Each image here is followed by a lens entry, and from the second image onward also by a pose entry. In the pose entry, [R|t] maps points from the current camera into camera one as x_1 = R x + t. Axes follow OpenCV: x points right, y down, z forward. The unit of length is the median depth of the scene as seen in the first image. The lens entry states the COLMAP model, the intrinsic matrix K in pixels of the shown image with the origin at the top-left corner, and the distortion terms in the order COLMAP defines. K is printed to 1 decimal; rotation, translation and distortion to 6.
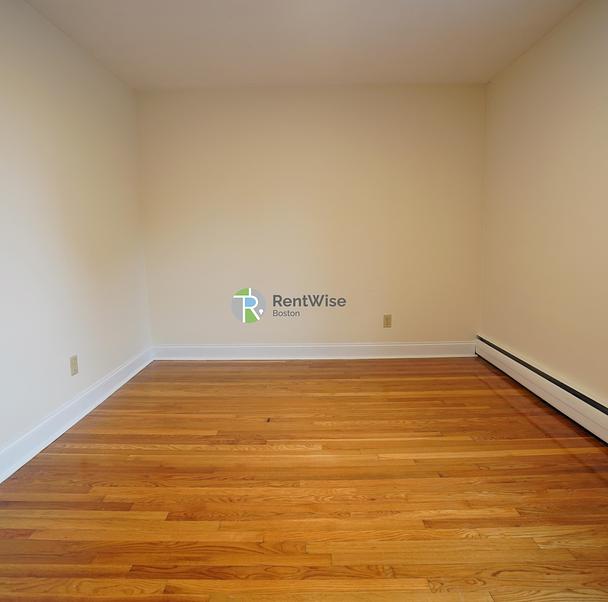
lens RADIAL K [[422.0, 0, 304.0], [0, 422.0, 301.0], [0, 0, 1]] dist [-0.059685, 0.028330]
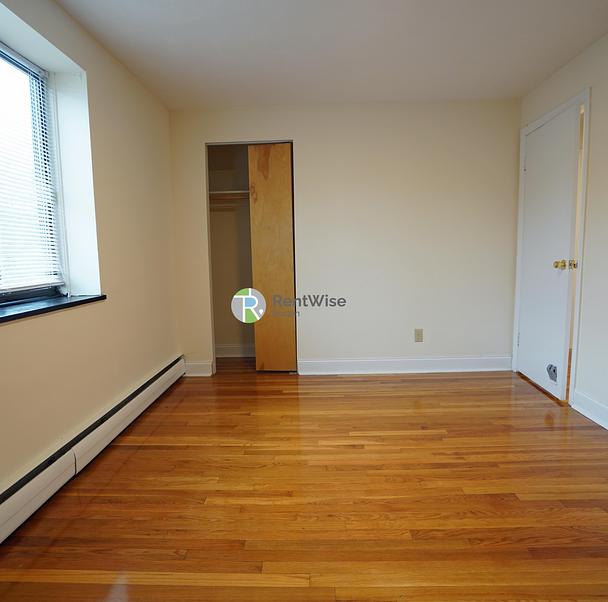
lens RADIAL K [[422.0, 0, 304.0], [0, 422.0, 301.0], [0, 0, 1]] dist [-0.059685, 0.028330]
pose [[-0.999007, 0.035503, 0.026907, 0.189969], [0.041108, 0.967434, 0.249763, -0.284264], [-0.017163, 0.250621, -0.967933, 1.908050]]
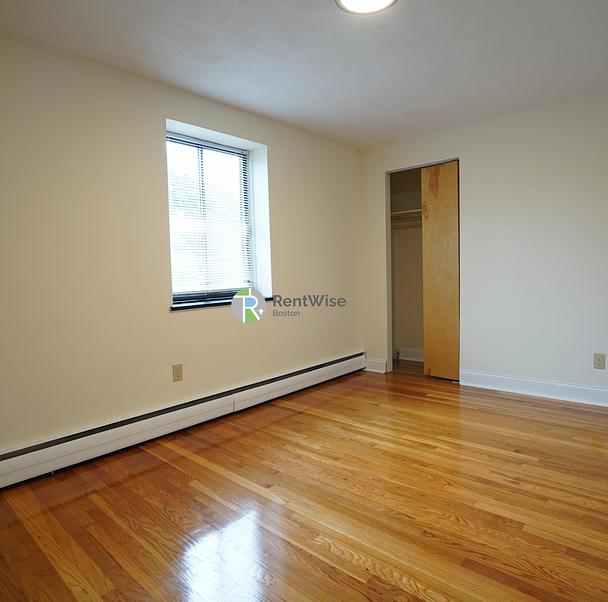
lens RADIAL K [[422.0, 0, 304.0], [0, 422.0, 301.0], [0, 0, 1]] dist [-0.059685, 0.028330]
pose [[-0.747036, -0.007007, 0.664747, -0.591100], [0.136686, 0.976961, 0.163904, -0.277519], [-0.650580, 0.213304, -0.728867, 1.950570]]
